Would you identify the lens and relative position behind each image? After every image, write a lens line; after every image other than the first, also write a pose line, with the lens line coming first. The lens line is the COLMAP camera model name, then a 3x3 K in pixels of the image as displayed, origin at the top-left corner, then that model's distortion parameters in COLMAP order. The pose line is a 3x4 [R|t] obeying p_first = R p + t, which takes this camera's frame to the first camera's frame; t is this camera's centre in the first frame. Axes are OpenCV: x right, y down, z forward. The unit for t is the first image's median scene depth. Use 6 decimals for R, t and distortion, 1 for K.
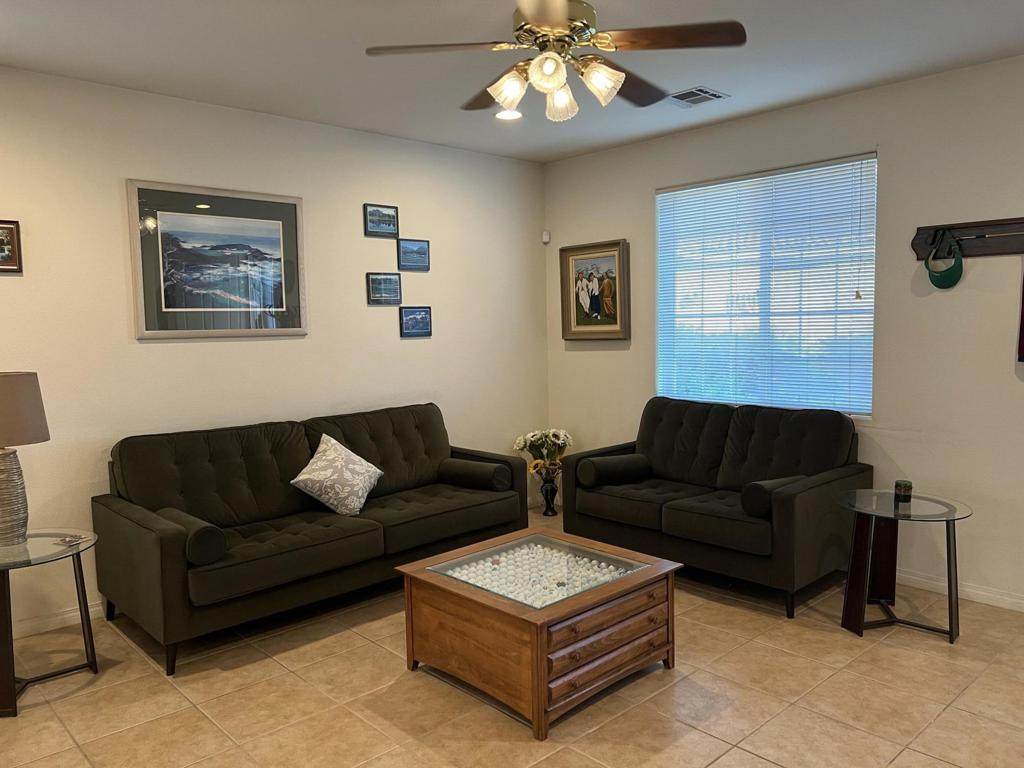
lens RADIAL K [[767.6, 0, 507.3], [0, 767.6, 389.5], [0, 0, 1]] dist [0.057097, -0.065407]
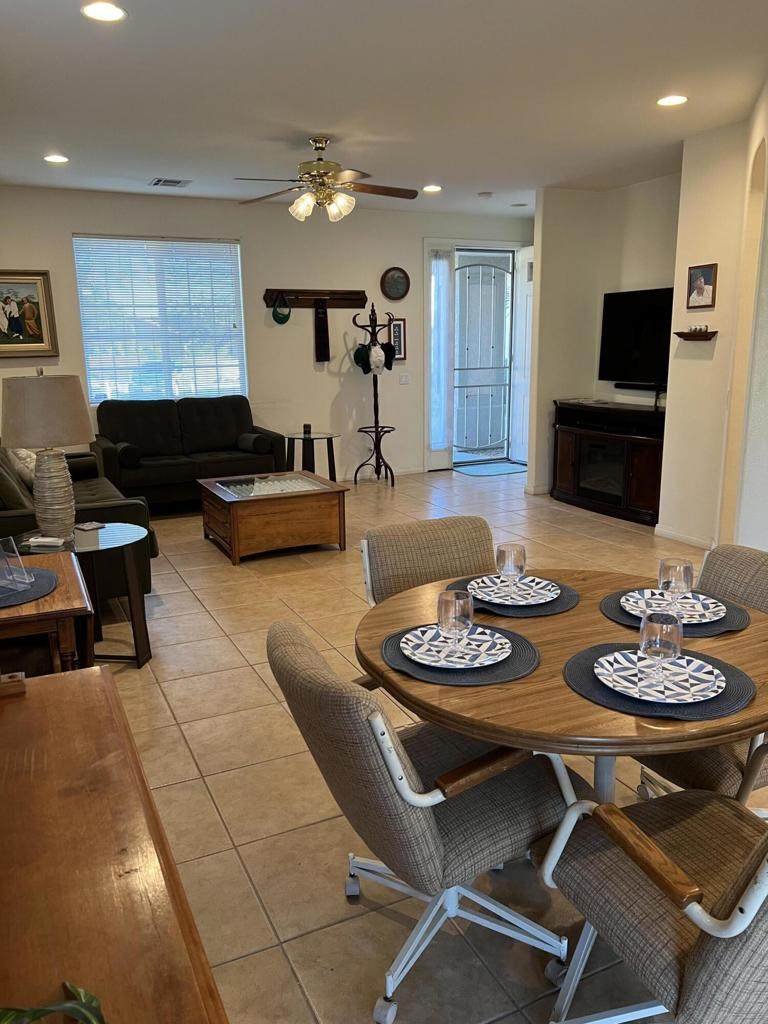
lens RADIAL K [[767.6, 0, 376.5], [0, 767.6, 522.2], [0, 0, 1]] dist [0.057097, -0.065407]
pose [[0.300992, -0.206326, 0.931039, -1.164213], [0.093408, 0.977998, 0.186535, 0.012928], [-0.949041, 0.030821, 0.313642, 0.196303]]
